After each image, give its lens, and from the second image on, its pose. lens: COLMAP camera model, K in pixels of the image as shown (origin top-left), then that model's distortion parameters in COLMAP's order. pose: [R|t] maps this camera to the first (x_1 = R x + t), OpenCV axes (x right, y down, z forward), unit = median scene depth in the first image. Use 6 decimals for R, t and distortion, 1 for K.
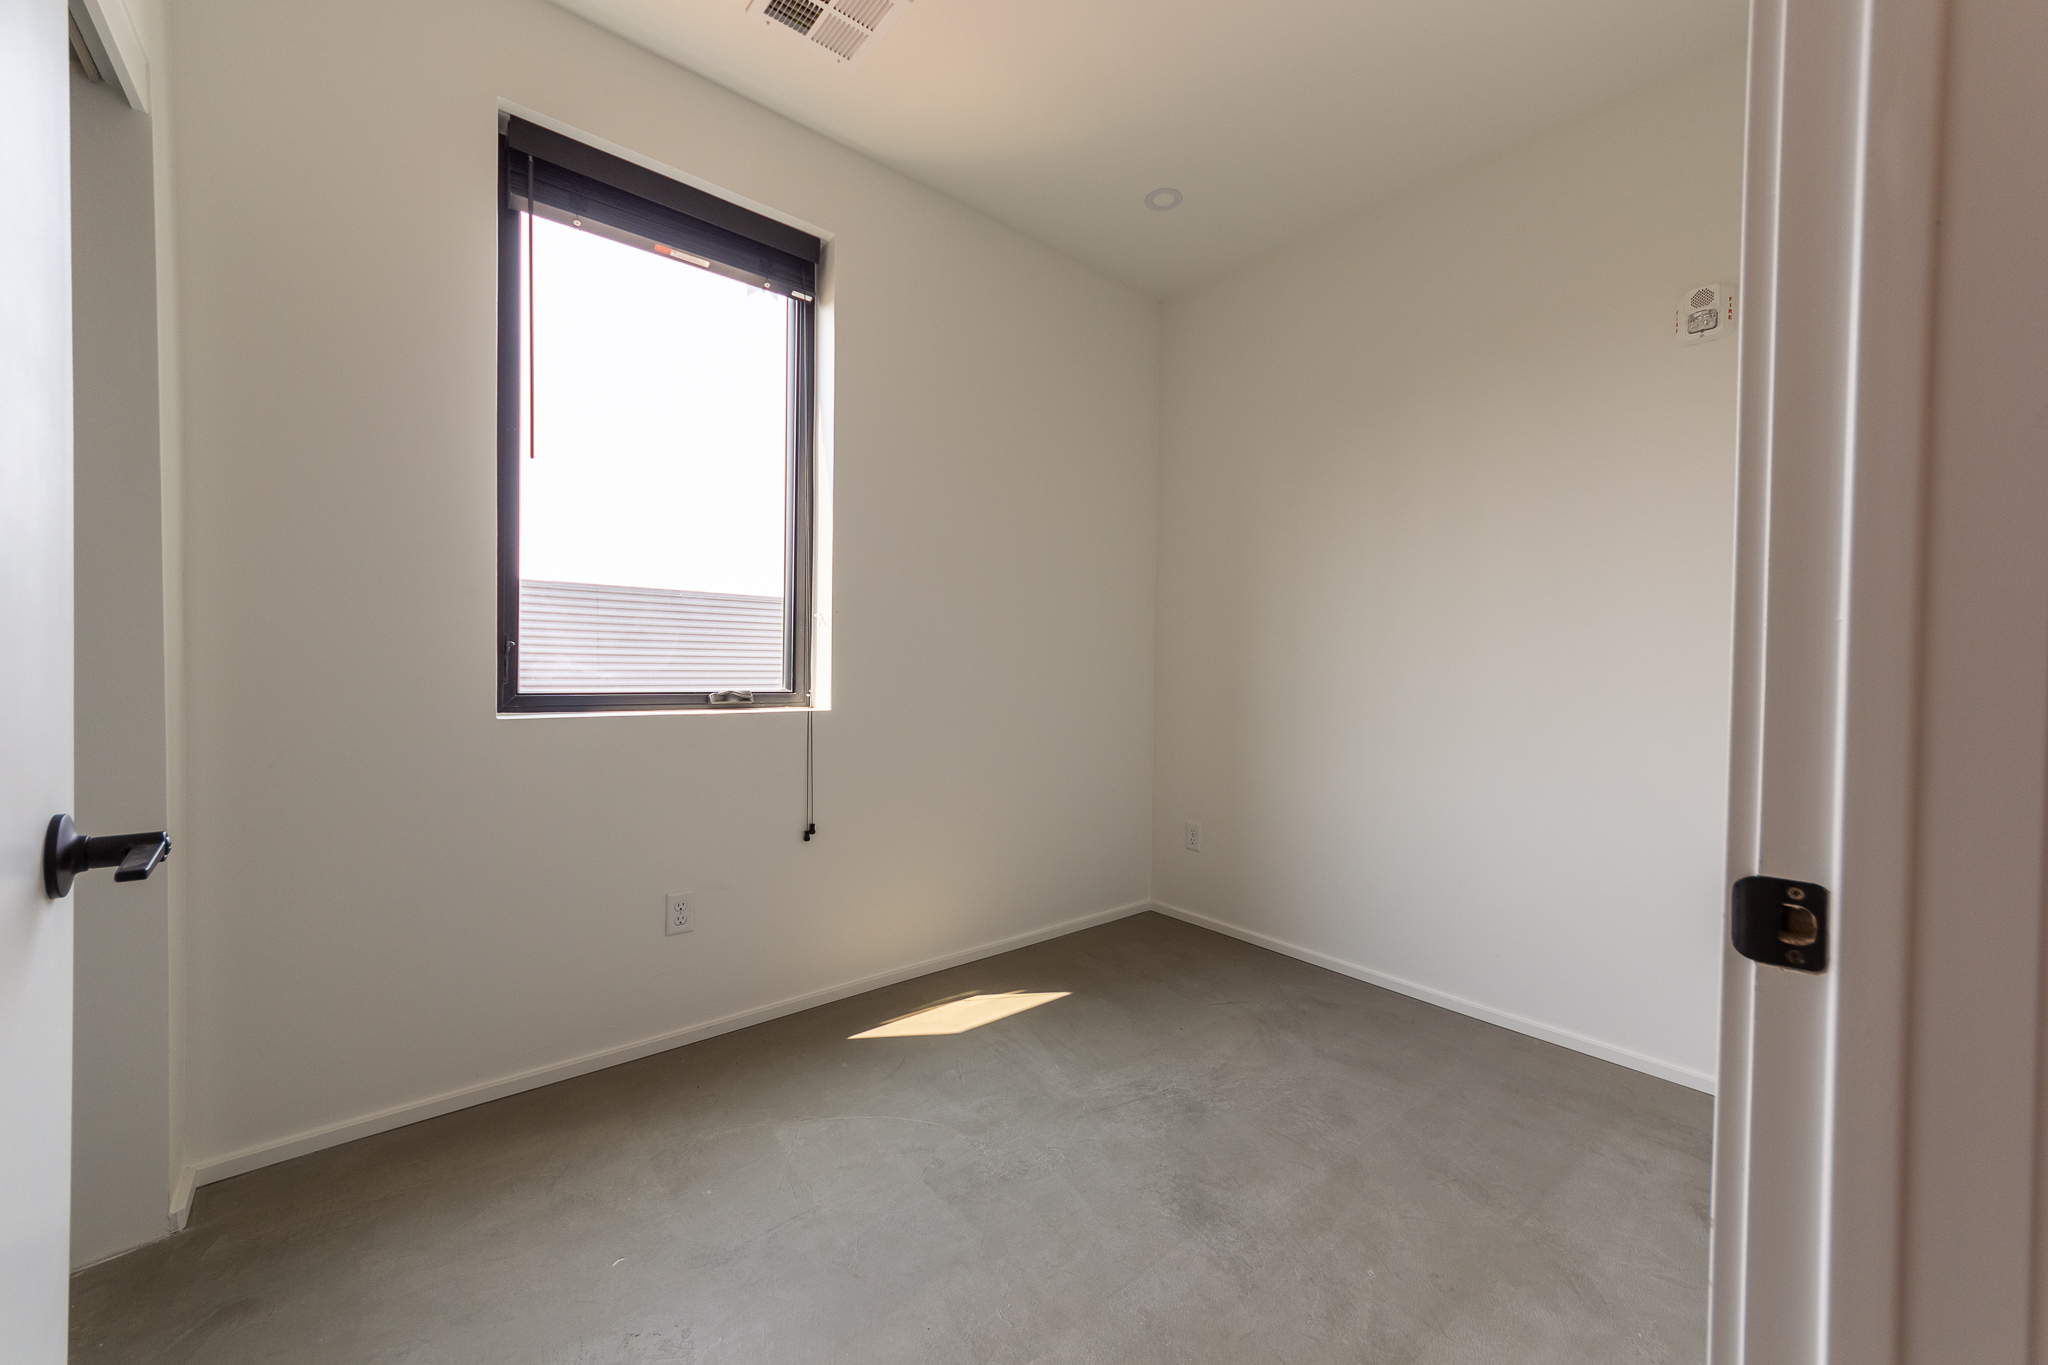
lens RADIAL K [[770.1, 0, 1016.4], [0, 770.1, 680.9], [0, 0, 1]] dist [-0.000186, -0.000064]
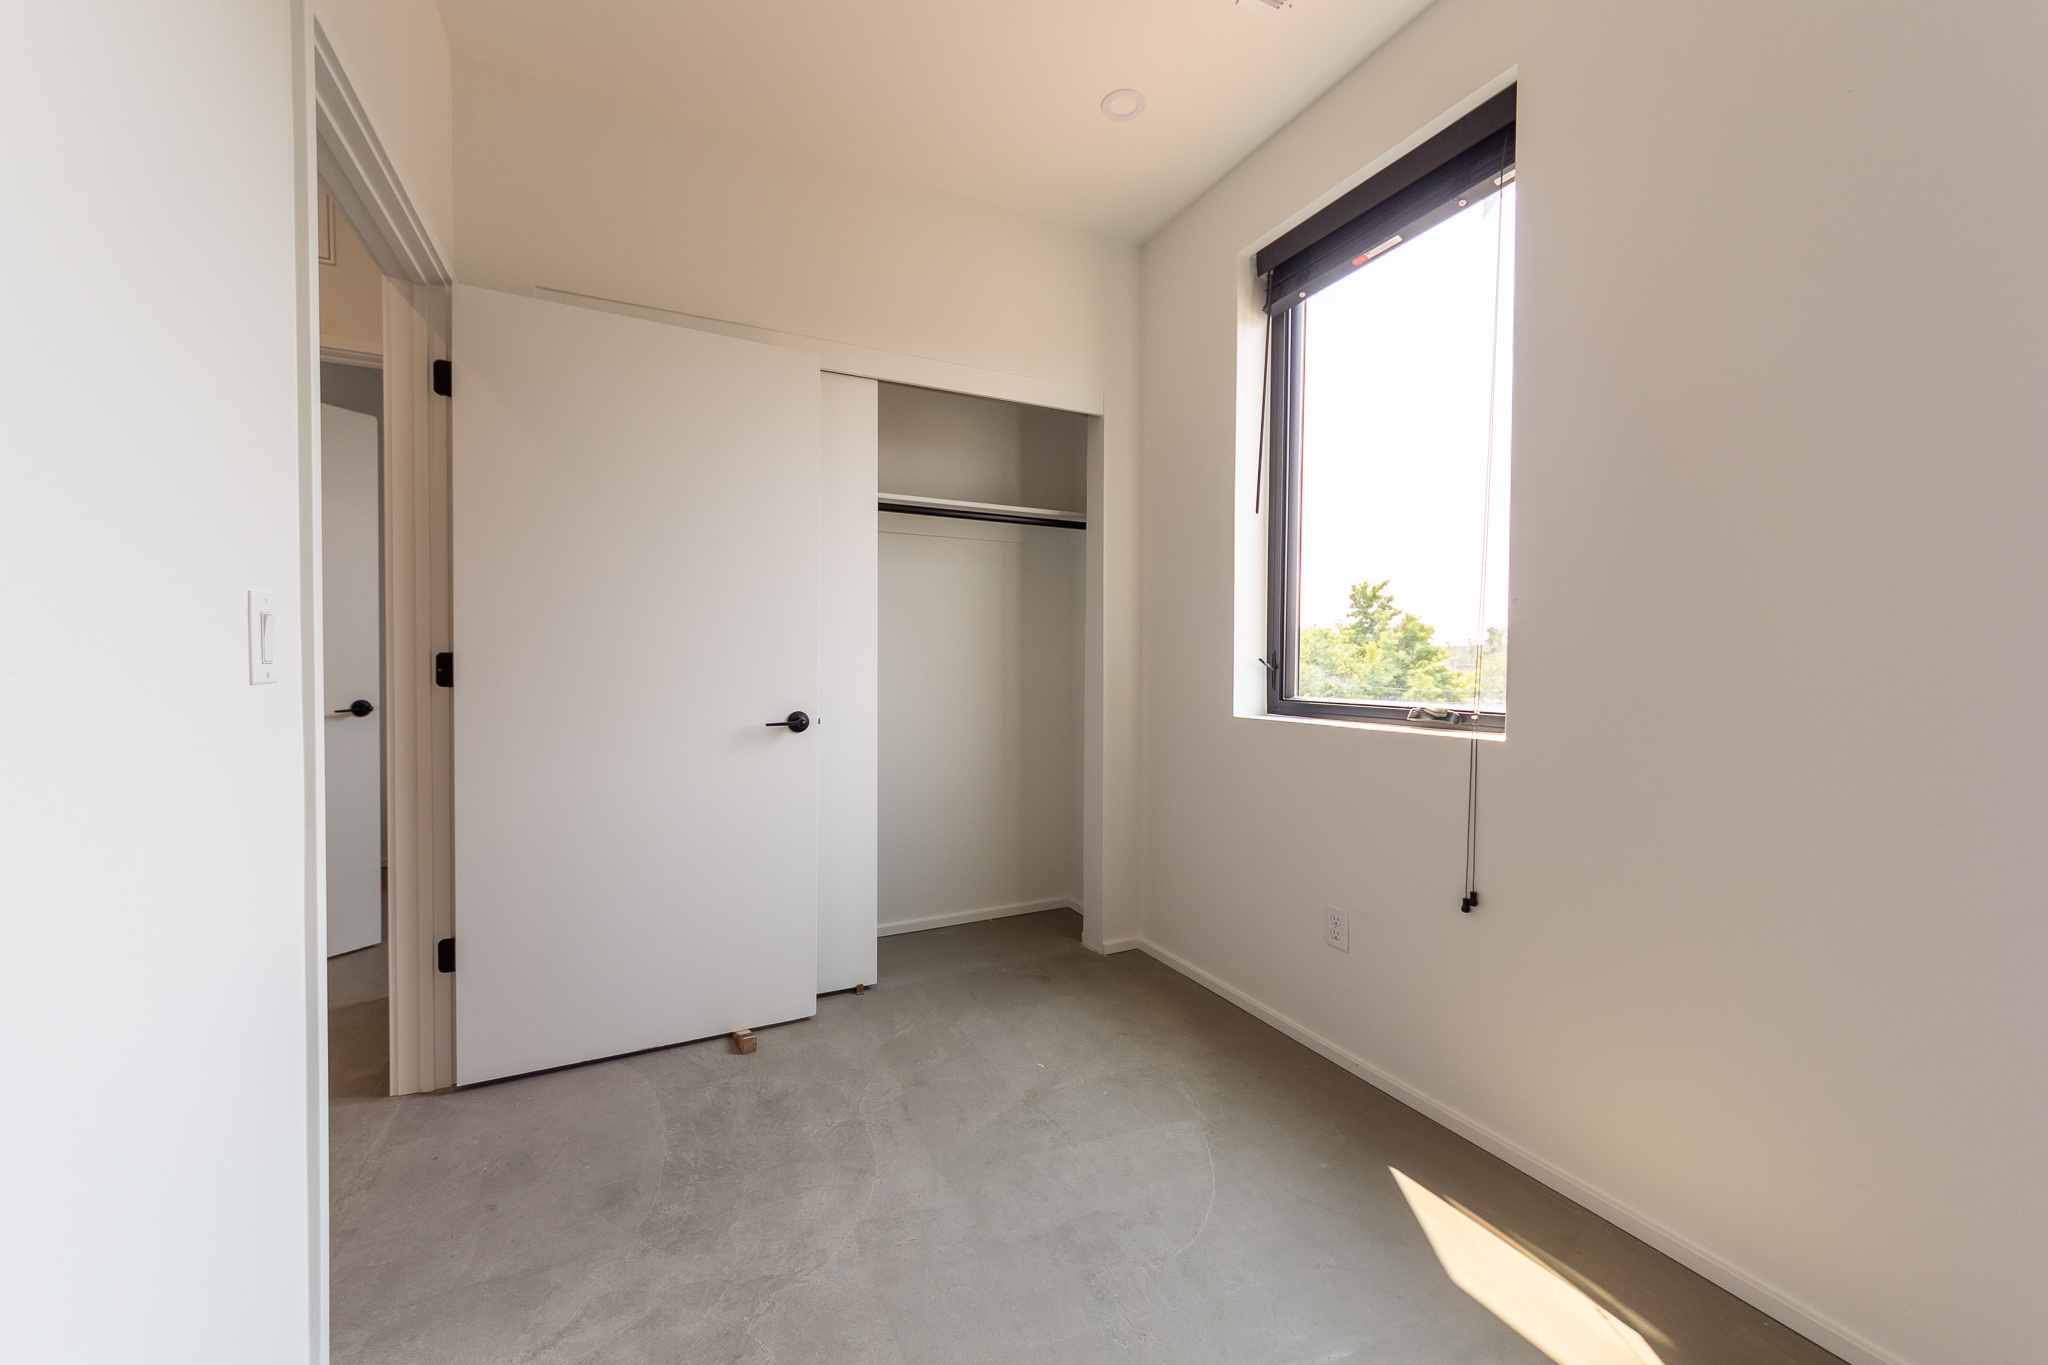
lens RADIAL K [[770.1, 0, 1016.4], [0, 770.1, 680.9], [0, 0, 1]] dist [-0.000186, -0.000064]
pose [[-0.238558, 0.005492, -0.971113, 0.598315], [-0.029099, 0.999495, 0.012800, -0.015353], [0.970692, 0.031312, -0.238278, 0.796465]]
